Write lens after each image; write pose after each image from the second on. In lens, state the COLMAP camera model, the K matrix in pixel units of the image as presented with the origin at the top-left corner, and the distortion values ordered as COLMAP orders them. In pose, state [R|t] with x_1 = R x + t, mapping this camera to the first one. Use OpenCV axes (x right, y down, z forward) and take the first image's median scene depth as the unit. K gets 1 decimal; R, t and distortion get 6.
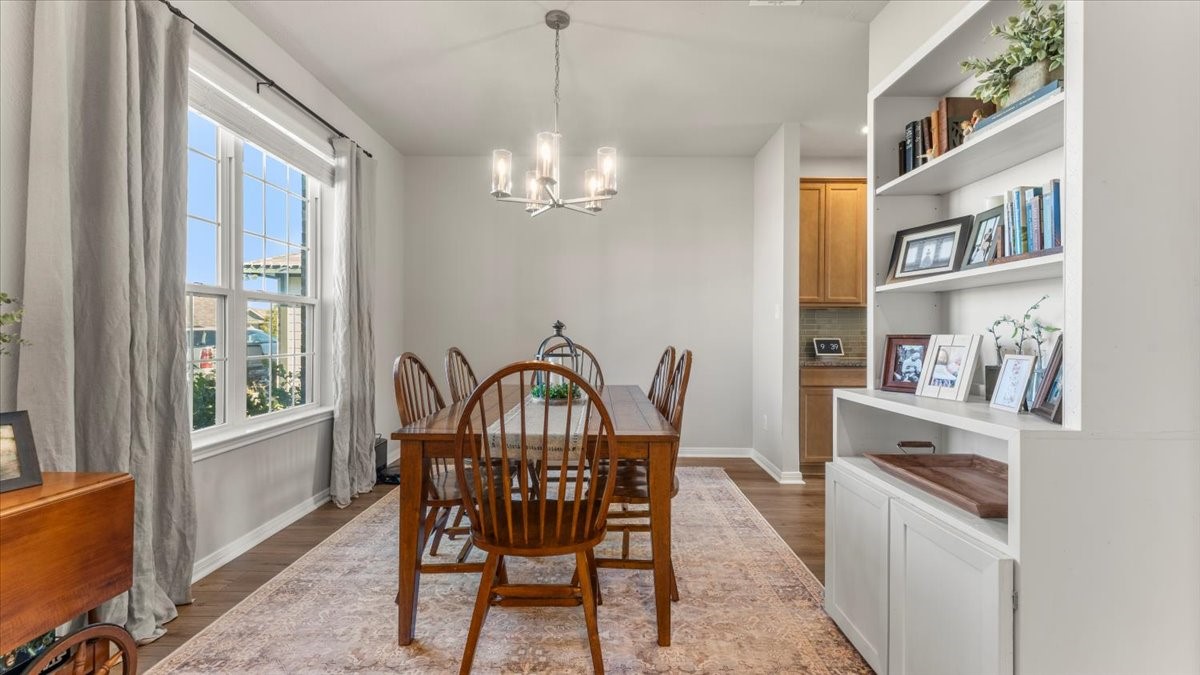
lens RADIAL K [[479.3, 0, 609.8], [0, 479.3, 334.9], [0, 0, 1]] dist [0.002081, -0.000140]
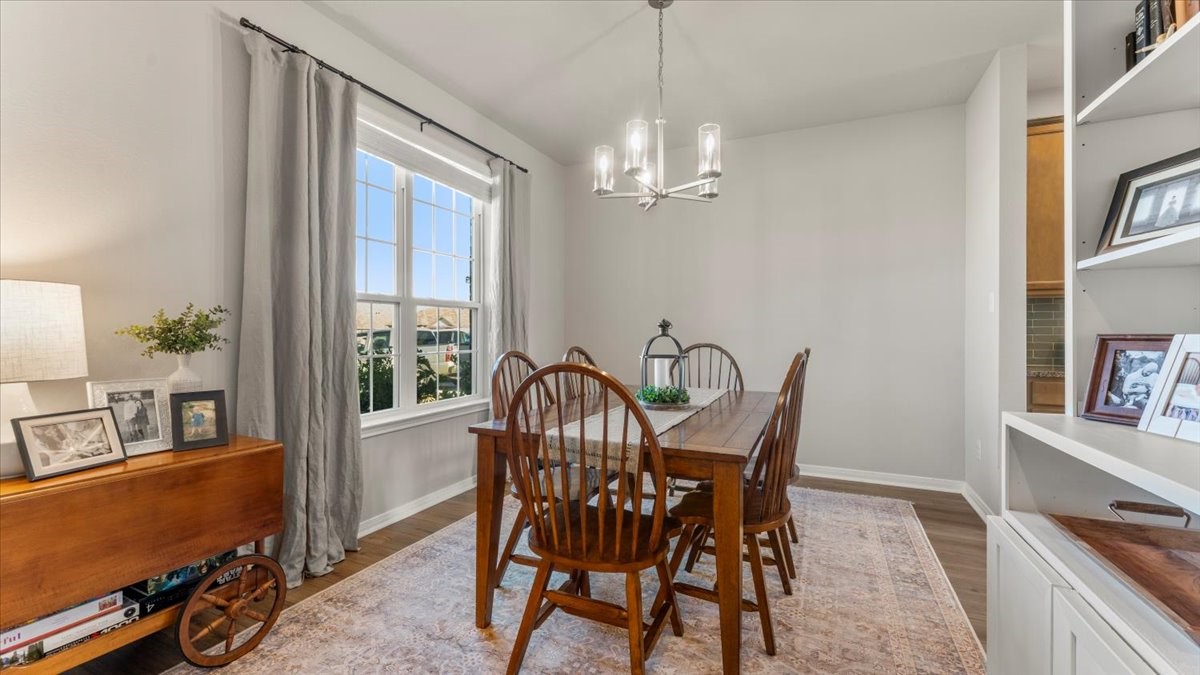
lens RADIAL K [[489.7, 0, 603.1], [0, 489.7, 332.9], [0, 0, 1]] dist [0.000841, -0.000162]
pose [[0.910104, -0.002420, -0.414373, 0.235548], [0.001208, 0.999994, -0.003187, -0.000819], [0.414378, 0.002400, 0.910102, 0.109921]]
